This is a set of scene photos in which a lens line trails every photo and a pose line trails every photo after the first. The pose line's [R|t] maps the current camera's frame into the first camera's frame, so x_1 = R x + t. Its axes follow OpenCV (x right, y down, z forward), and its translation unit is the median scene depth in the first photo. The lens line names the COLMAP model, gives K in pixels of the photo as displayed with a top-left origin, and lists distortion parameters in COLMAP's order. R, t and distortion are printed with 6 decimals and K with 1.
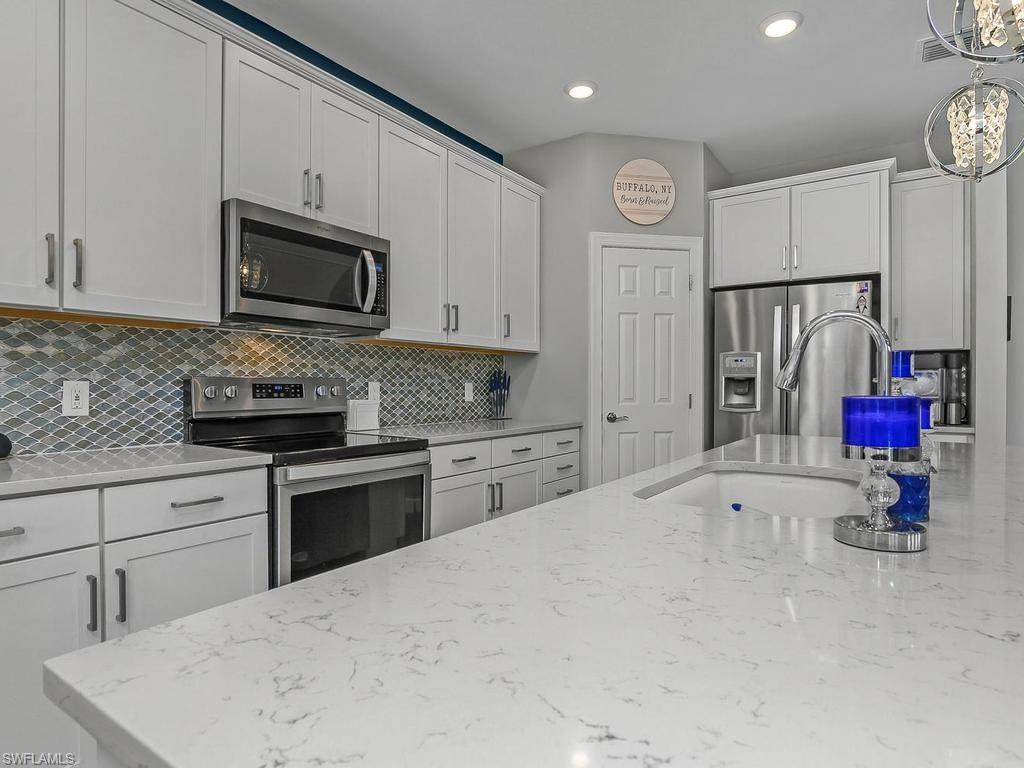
lens RADIAL K [[577.2, 0, 511.2], [0, 577.2, 390.2], [0, 0, 1]] dist [-0.018935, 0.001171]
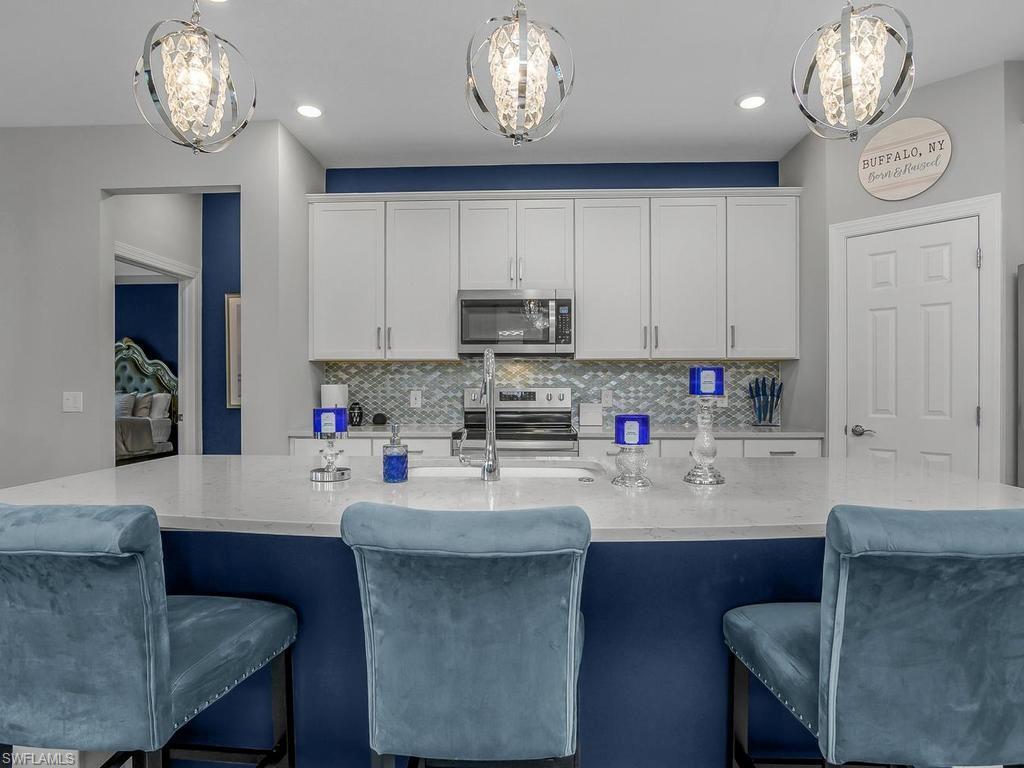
lens RADIAL K [[567.0, 0, 515.6], [0, 567.0, 388.1], [0, 0, 1]] dist [-0.021913, 0.000455]
pose [[0.542613, 0.002293, -0.839980, 0.746275], [-0.005024, 0.999987, -0.000516, -0.016992], [0.839968, 0.004500, 0.542617, 0.123876]]
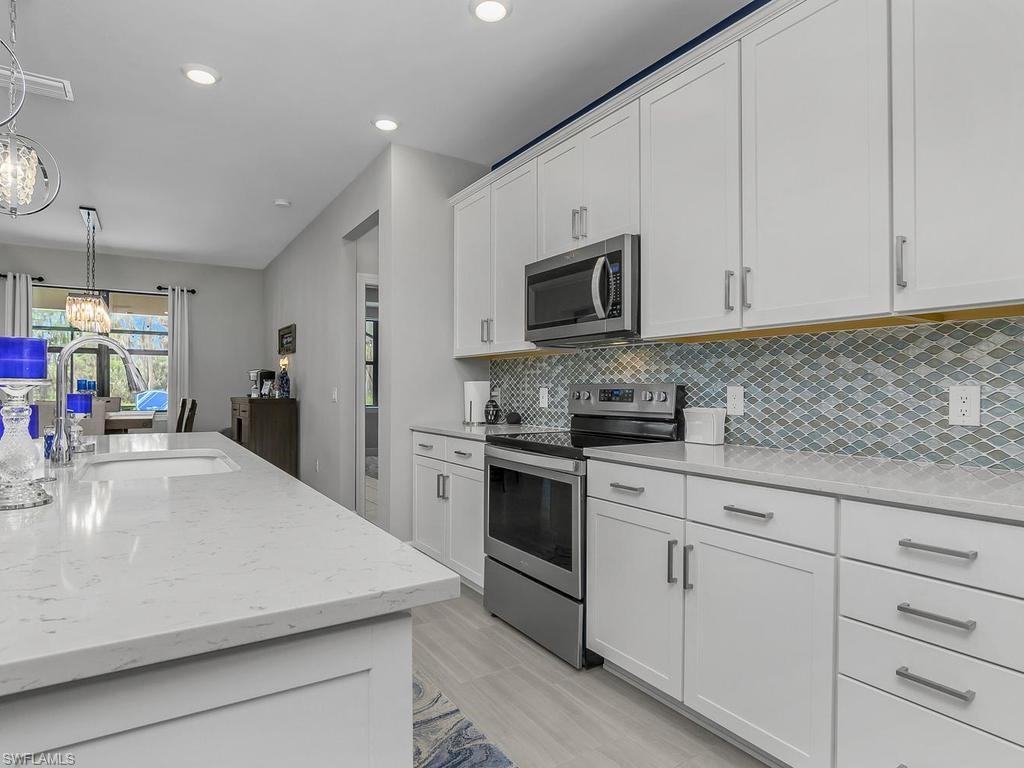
lens RADIAL K [[570.5, 0, 509.6], [0, 570.5, 388.4], [0, 0, 1]] dist [-0.014191, 0.000305]
pose [[-0.378064, 0.000044, -0.925779, 0.611569], [-0.006039, 0.999979, 0.002514, -0.011949], [0.925760, 0.006541, -0.378056, 1.022397]]
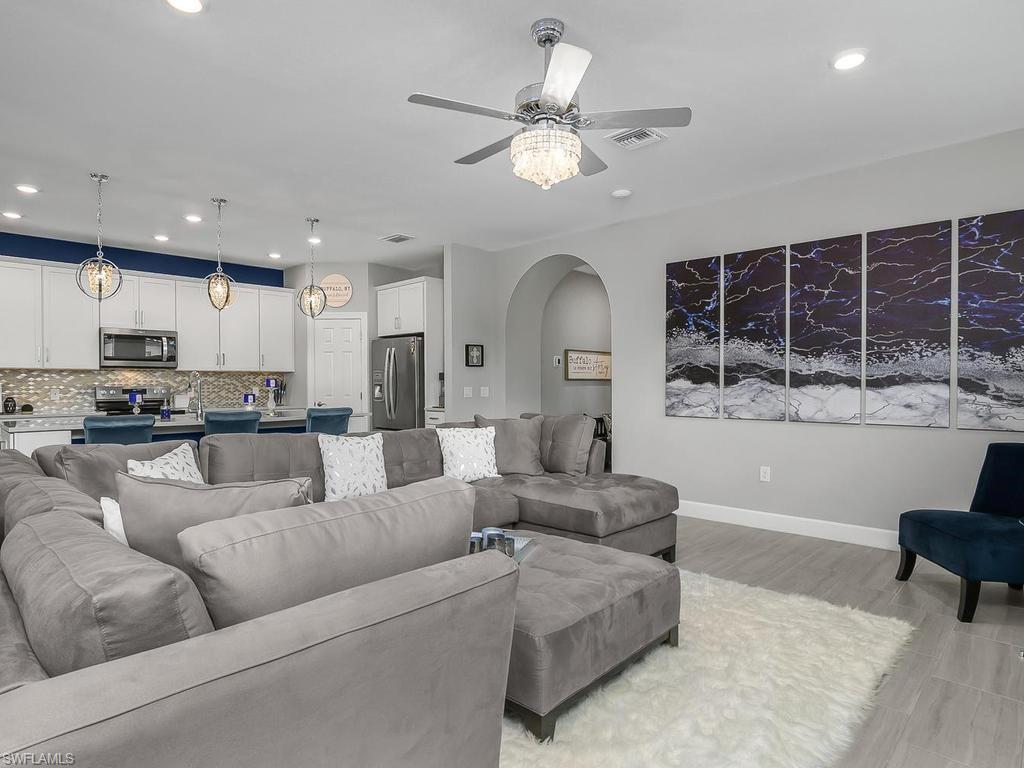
lens RADIAL K [[573.4, 0, 487.9], [0, 573.4, 387.7], [0, 0, 1]] dist [-0.002128, 0.000092]
pose [[0.982552, -0.003618, -0.185950, 1.379272], [0.003542, 0.999993, -0.000742, -0.007307], [0.185952, 0.000070, 0.982559, -1.050946]]
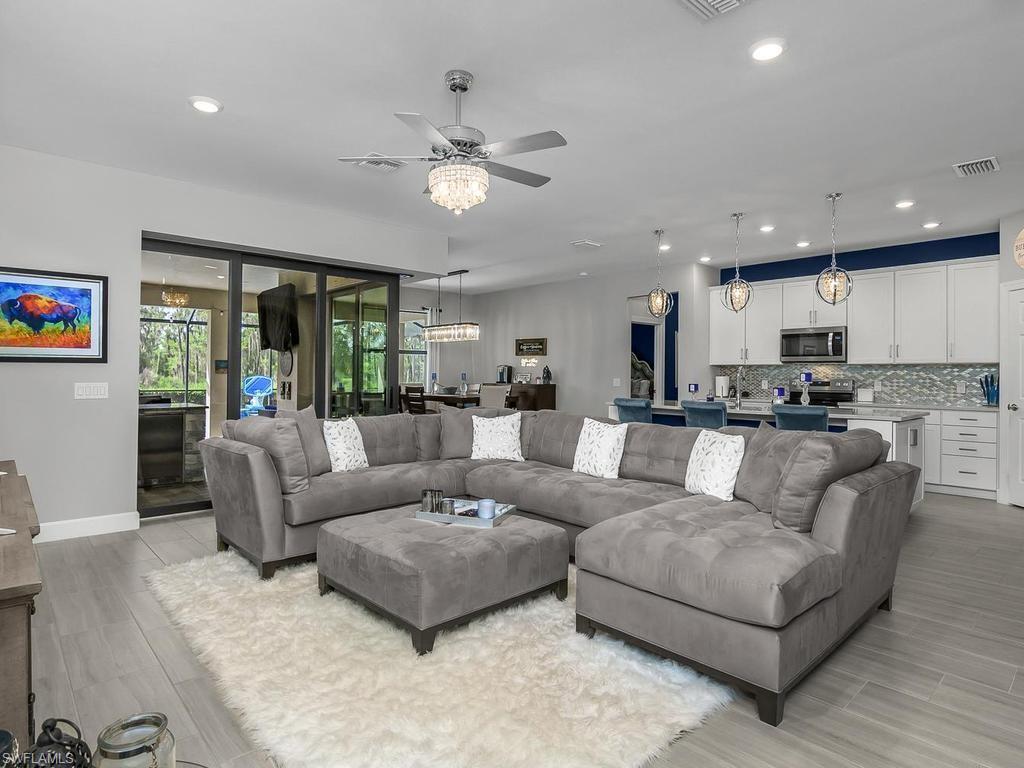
lens RADIAL K [[575.9, 0, 511.0], [0, 575.9, 371.3], [0, 0, 1]] dist [-0.014552, 0.001330]
pose [[-0.206759, -0.006392, -0.978371, 2.268048], [-0.014497, 0.999889, -0.003469, -0.024707], [0.978285, 0.013466, -0.206828, 0.064891]]
